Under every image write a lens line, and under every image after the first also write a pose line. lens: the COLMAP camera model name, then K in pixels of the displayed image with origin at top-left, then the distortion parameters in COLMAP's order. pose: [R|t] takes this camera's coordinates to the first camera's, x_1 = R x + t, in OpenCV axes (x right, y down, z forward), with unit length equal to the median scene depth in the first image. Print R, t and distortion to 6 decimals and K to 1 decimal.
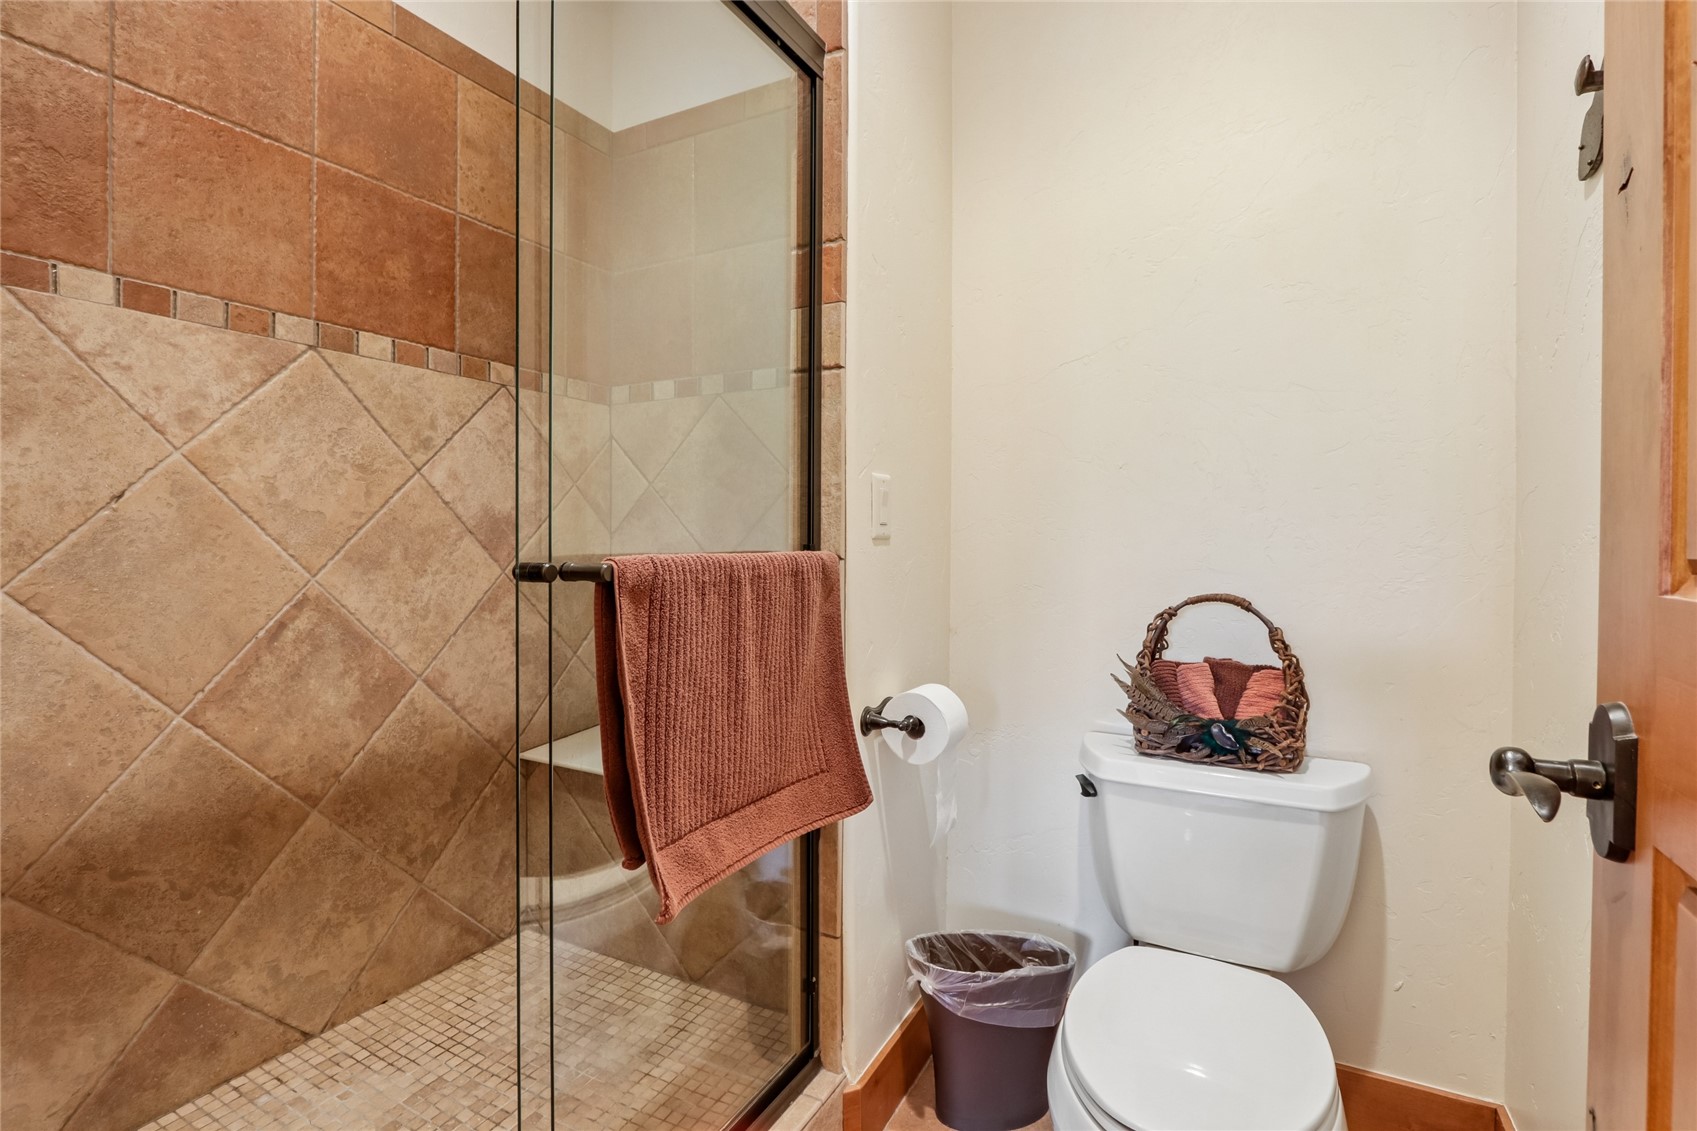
lens RADIAL K [[825.1, 0, 849.6], [0, 825.1, 558.4], [0, 0, 1]] dist [-0.013442, 0.002471]
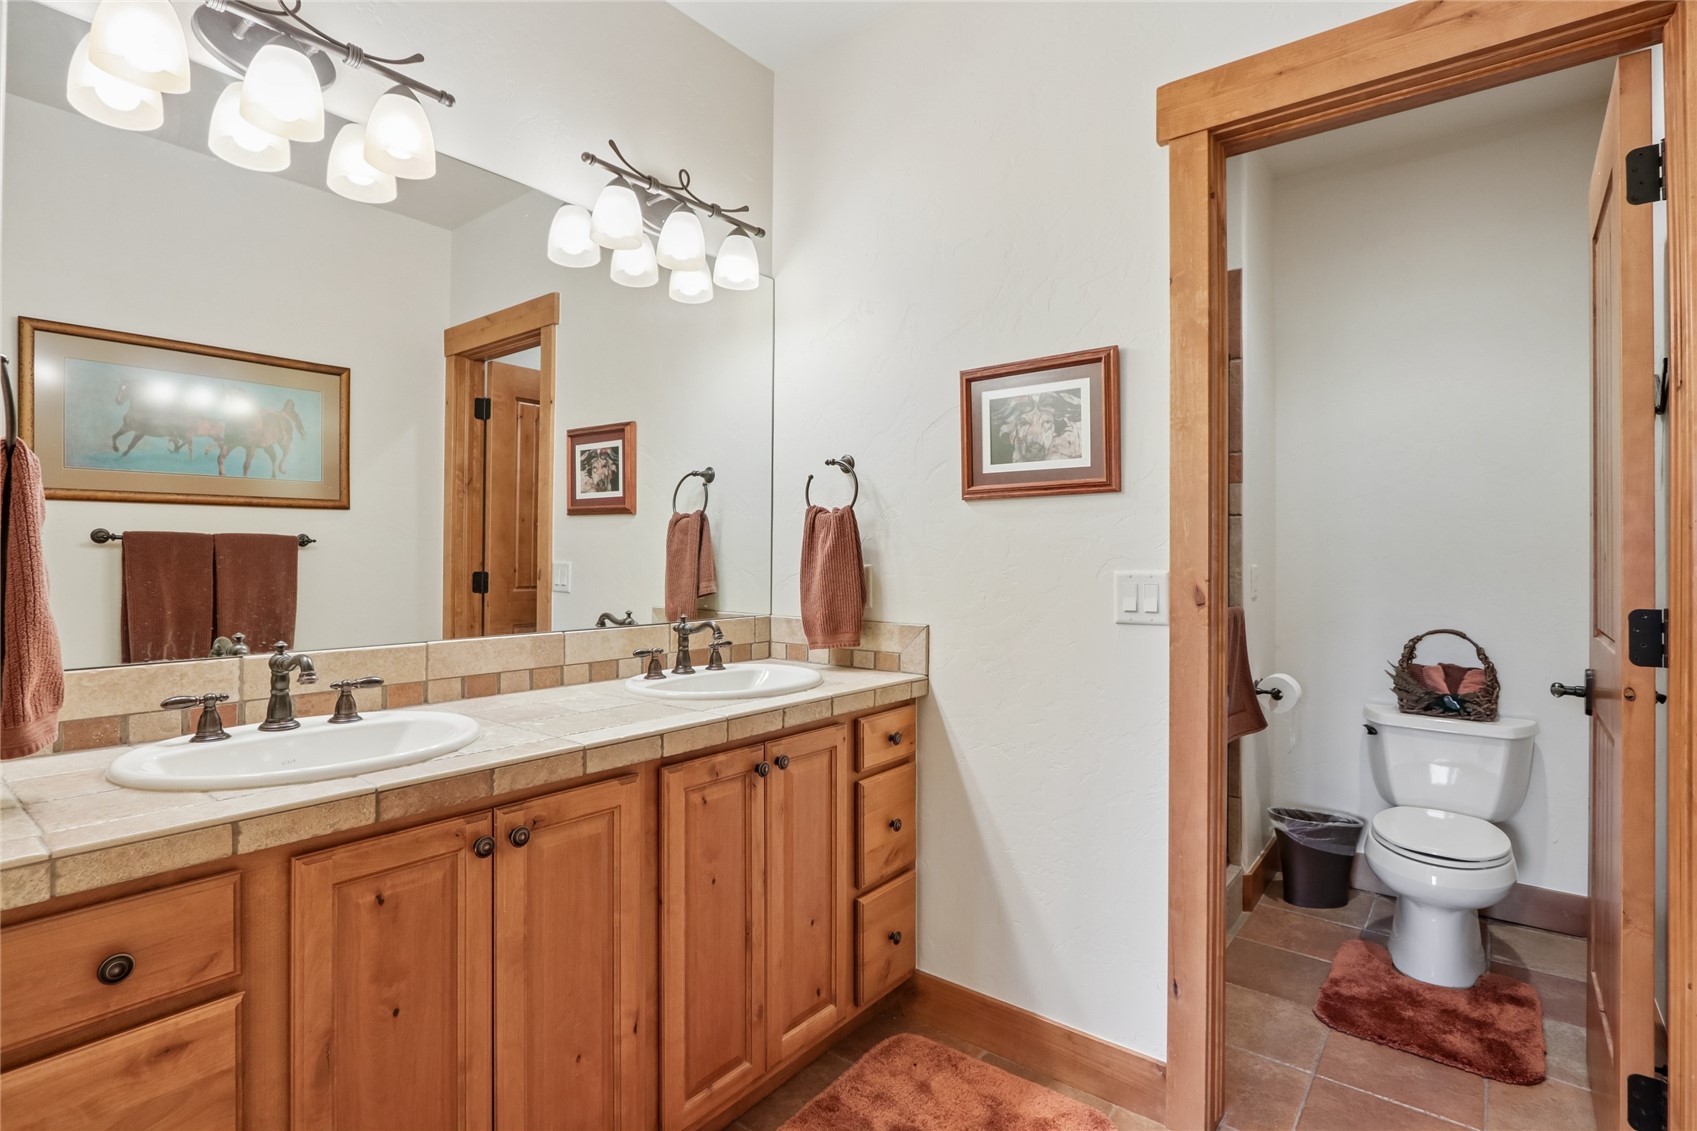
lens RADIAL K [[825.1, 0, 849.8], [0, 825.1, 556.8], [0, 0, 1]] dist [-0.013442, 0.002471]
pose [[0.982484, 0.001910, -0.186338, -0.559576], [-0.006470, 0.999694, -0.023865, -0.070821], [0.186235, 0.024652, 0.982196, -1.132843]]
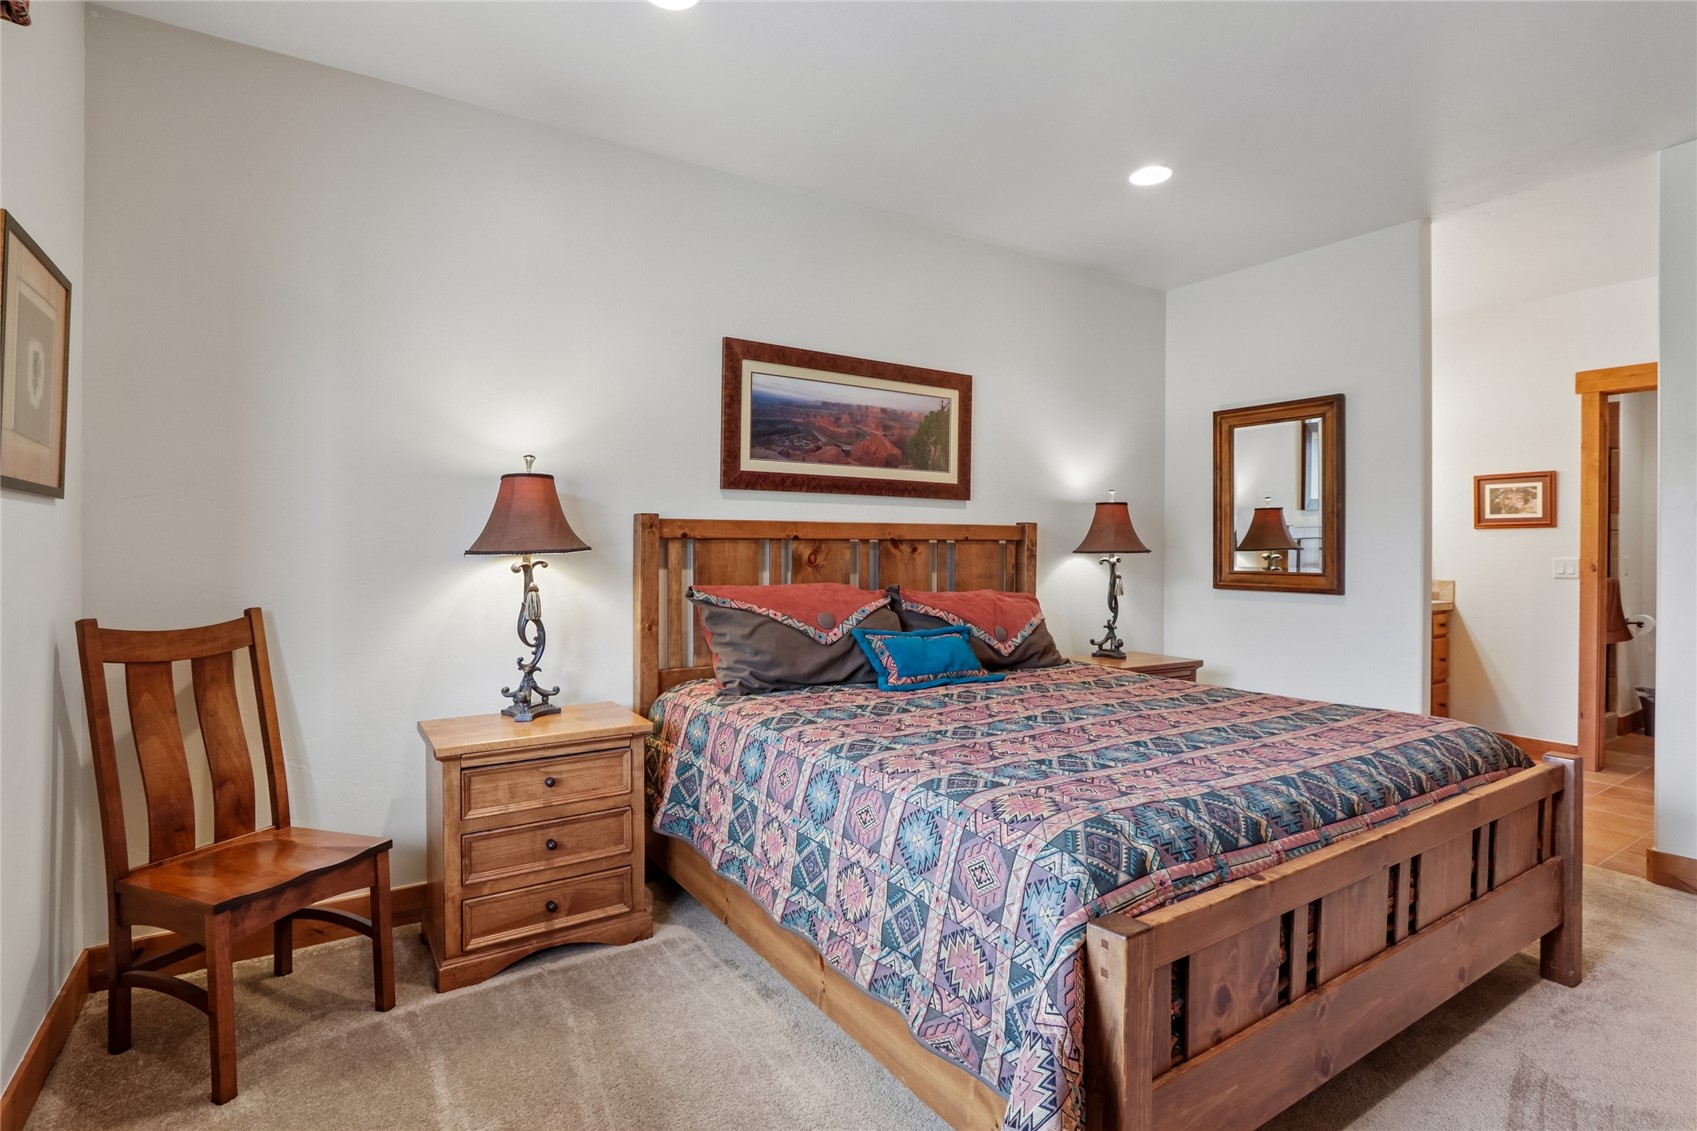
lens RADIAL K [[825.1, 0, 852.4], [0, 825.1, 555.0], [0, 0, 1]] dist [-0.013442, 0.002471]
pose [[0.872446, 0.006541, -0.488667, -1.240612], [-0.014908, 0.999801, -0.013234, -0.008330], [0.488483, 0.018831, 0.872370, -4.018710]]
